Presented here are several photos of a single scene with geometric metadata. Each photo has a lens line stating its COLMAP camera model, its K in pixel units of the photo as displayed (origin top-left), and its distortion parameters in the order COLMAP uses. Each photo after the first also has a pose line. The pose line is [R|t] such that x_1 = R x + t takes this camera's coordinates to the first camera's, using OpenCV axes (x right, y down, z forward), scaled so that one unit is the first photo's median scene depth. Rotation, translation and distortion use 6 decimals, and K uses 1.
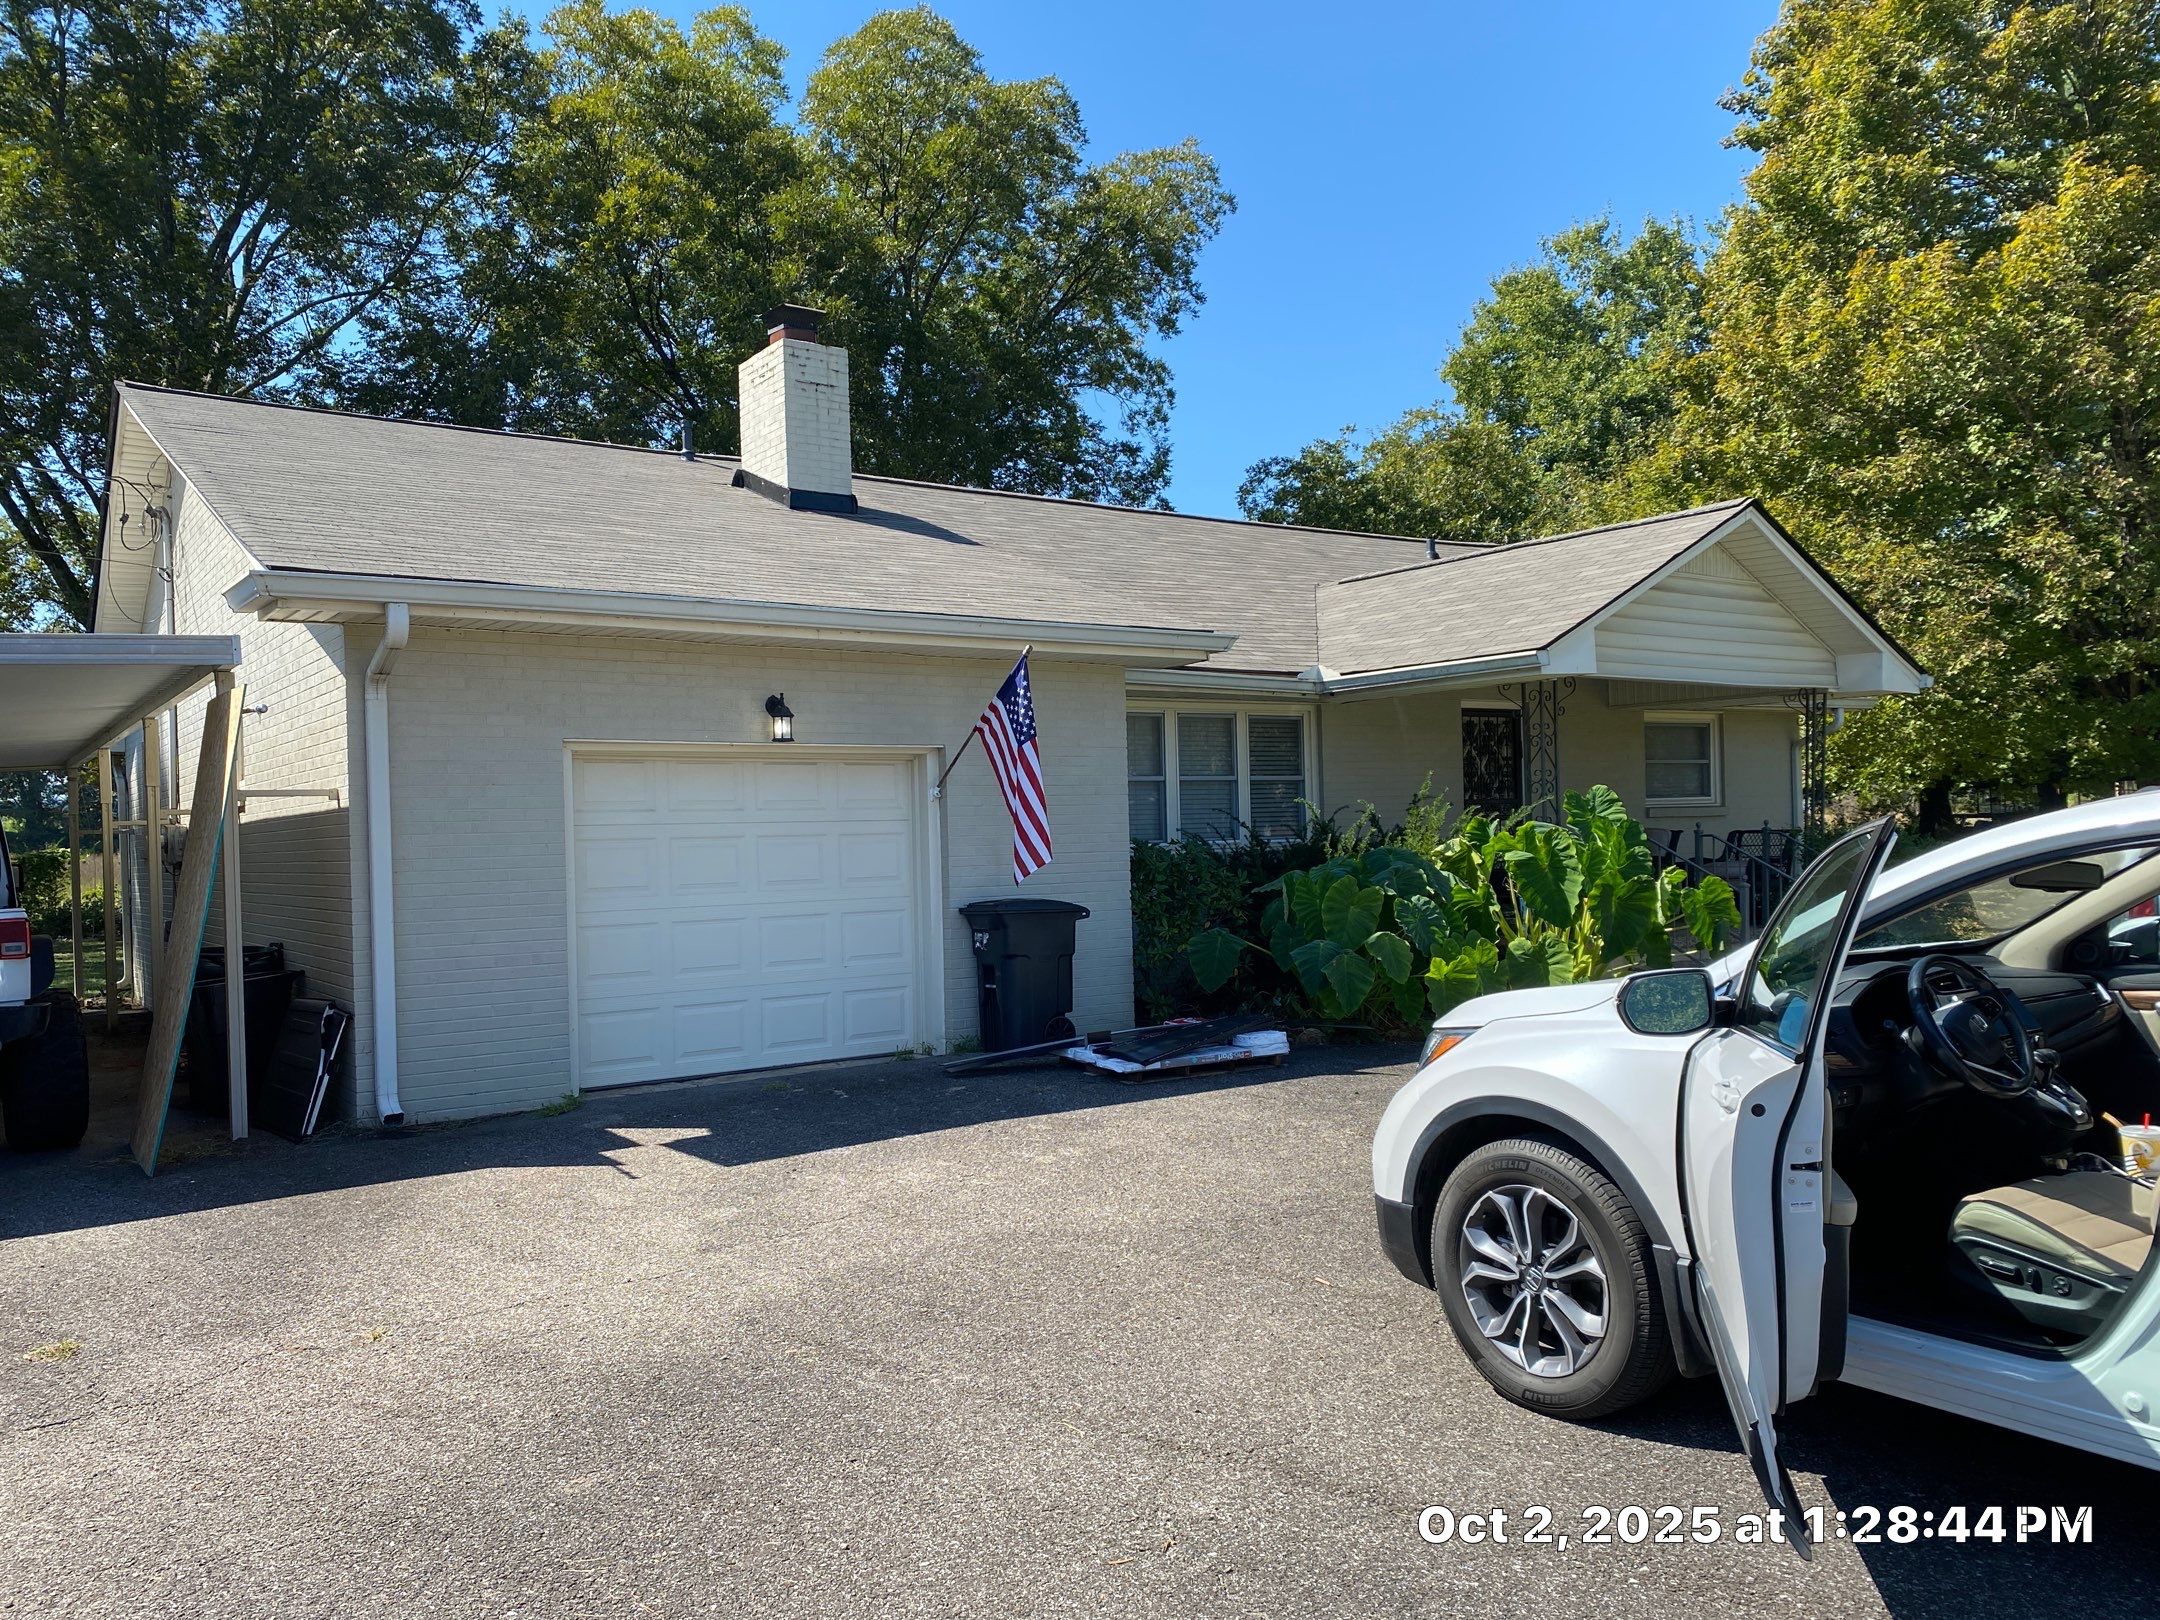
lens RADIAL K [[1663.1, 0, 1044.5], [0, 1663.1, 849.3], [0, 0, 1]] dist [0.026099, -0.018463]
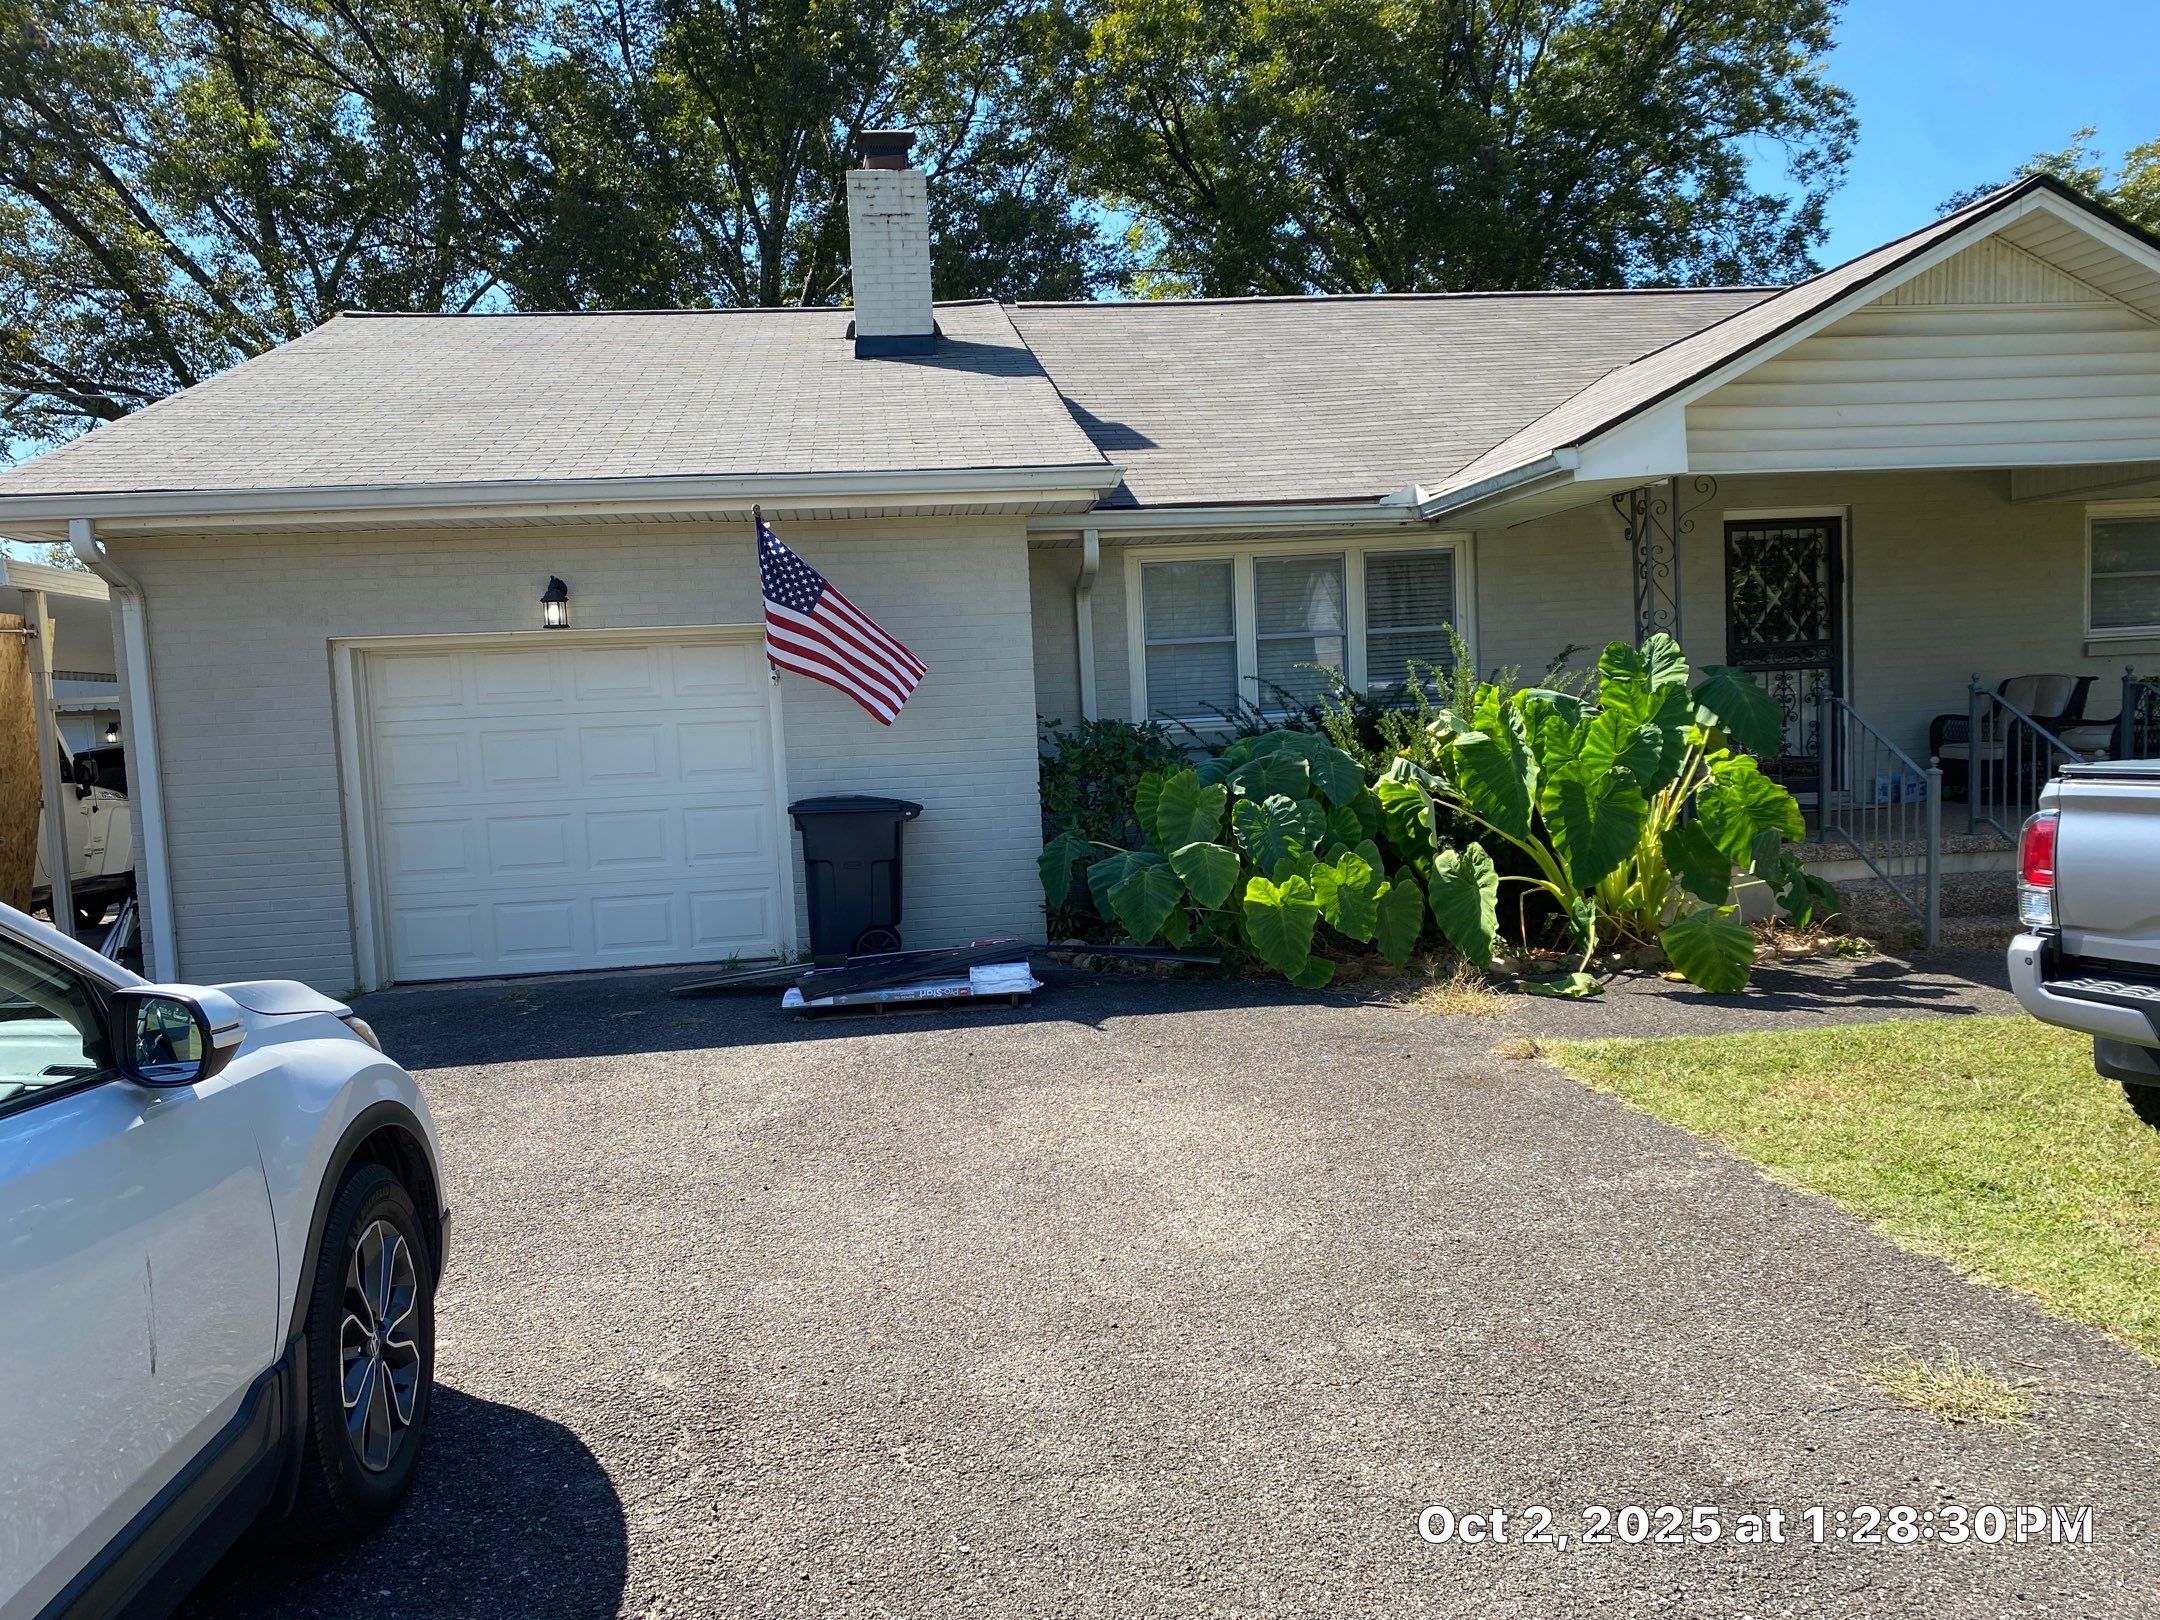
lens RADIAL K [[1663.1, 0, 1081.6], [0, 1663.1, 823.0], [0, 0, 1]] dist [0.026099, -0.018463]
pose [[0.880509, 0.018861, -0.473654, 0.484308], [0.020956, 0.996682, 0.078645, -0.020407], [0.473566, -0.079174, 0.877193, 0.270152]]
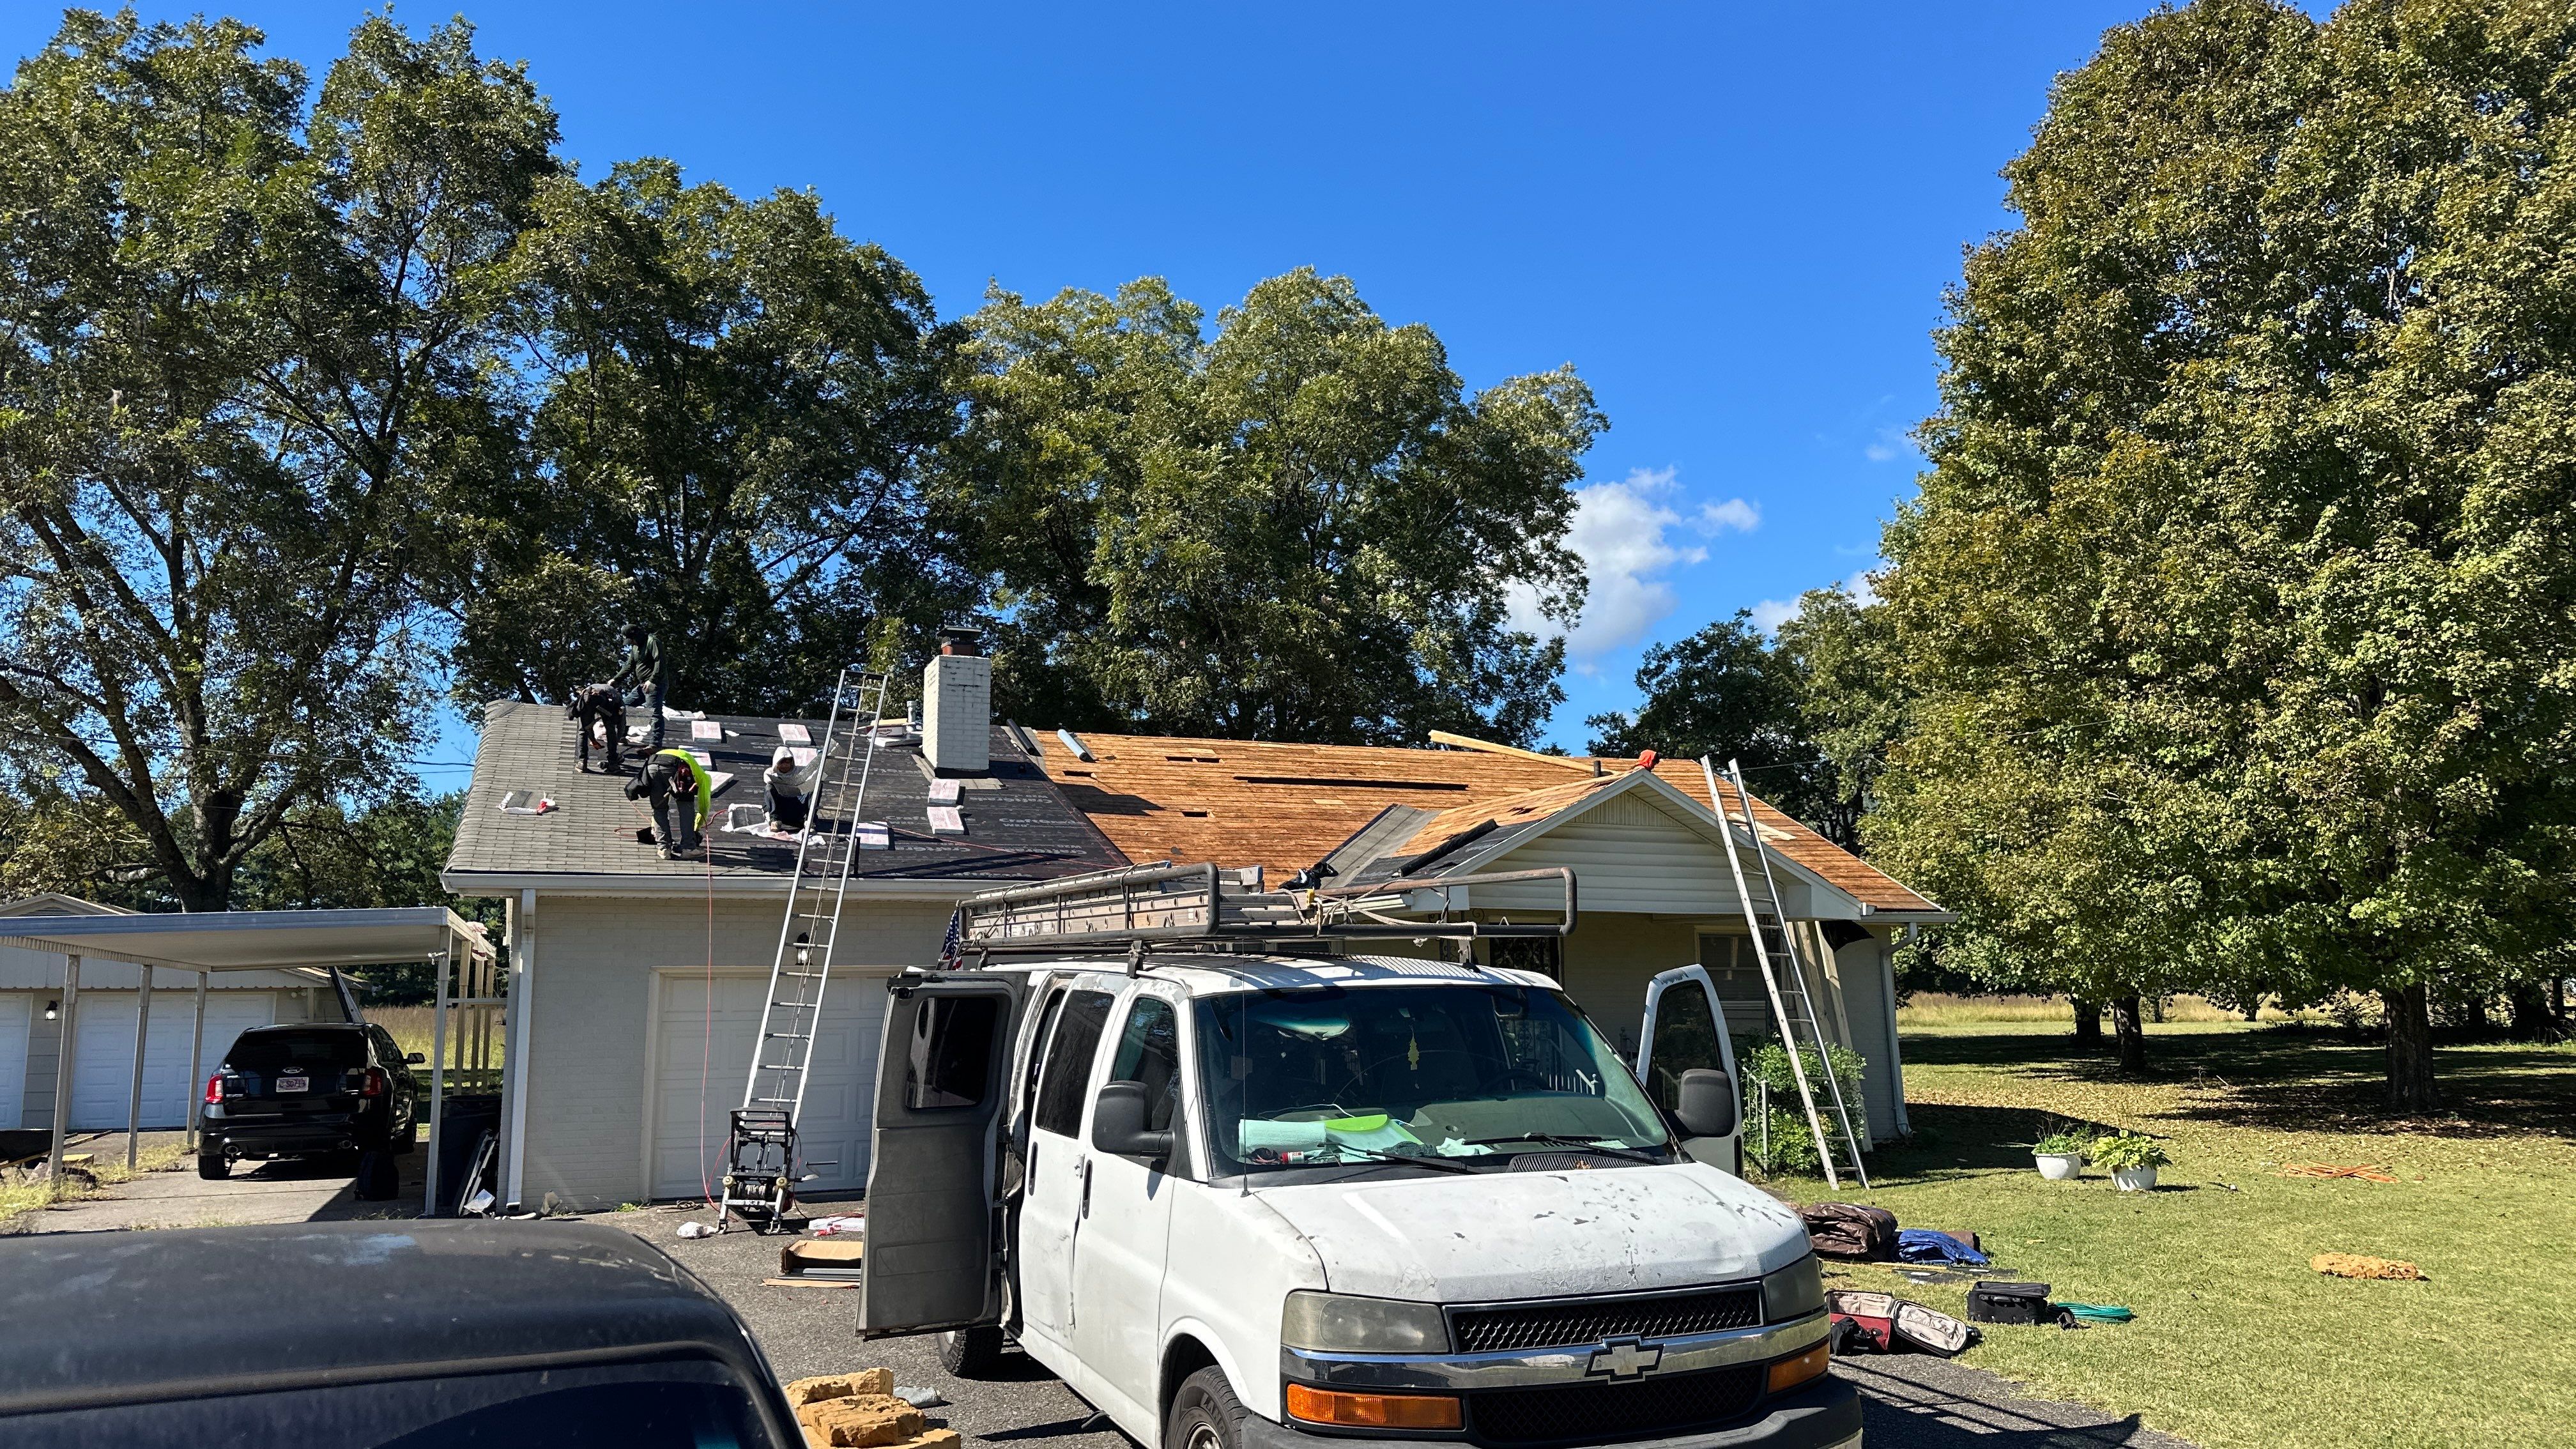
lens RADIAL K [[1844.9, 0, 1274.8], [0, 1844.9, 747.2], [0, 0, 1]] dist [0.066190, -0.062680]
pose [[0.970449, -0.011088, -0.241052, 0.578526], [-0.022644, 0.990351, -0.136716, -0.034585], [0.240242, 0.138135, 0.960834, -0.469905]]
